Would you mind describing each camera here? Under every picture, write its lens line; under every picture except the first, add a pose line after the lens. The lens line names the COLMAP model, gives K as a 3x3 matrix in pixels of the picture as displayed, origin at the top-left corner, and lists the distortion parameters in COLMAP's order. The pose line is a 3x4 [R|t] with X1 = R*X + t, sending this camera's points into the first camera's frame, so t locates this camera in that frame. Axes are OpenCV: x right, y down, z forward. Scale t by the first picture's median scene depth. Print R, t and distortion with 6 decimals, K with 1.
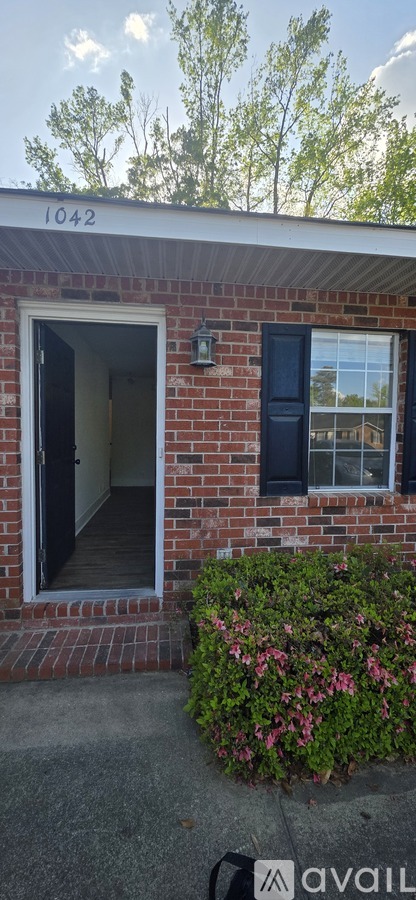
lens RADIAL K [[358.2, 0, 209.3], [0, 358.2, 452.3], [0, 0, 1]] dist [0.003239, -0.000047]
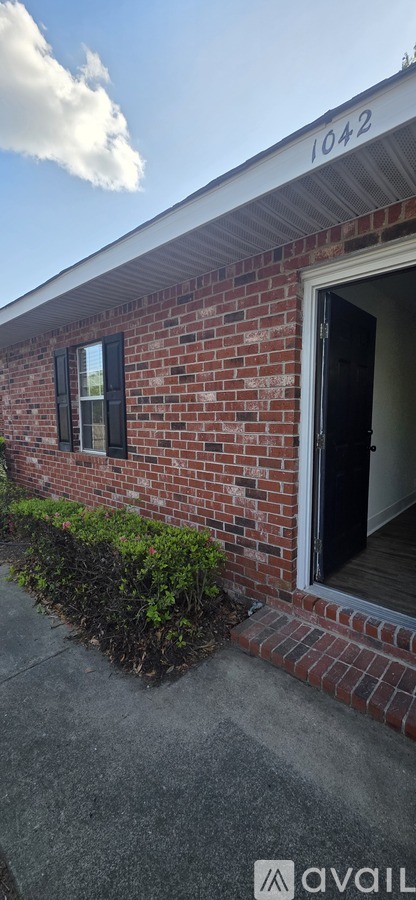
lens RADIAL K [[358.2, 0, 209.3], [0, 358.2, 452.3], [0, 0, 1]] dist [0.003239, -0.000047]
pose [[0.641451, 0.062505, -0.764613, 0.057552], [-0.033335, 0.998005, 0.053619, 0.003241], [0.766439, -0.008905, 0.642255, 0.199988]]
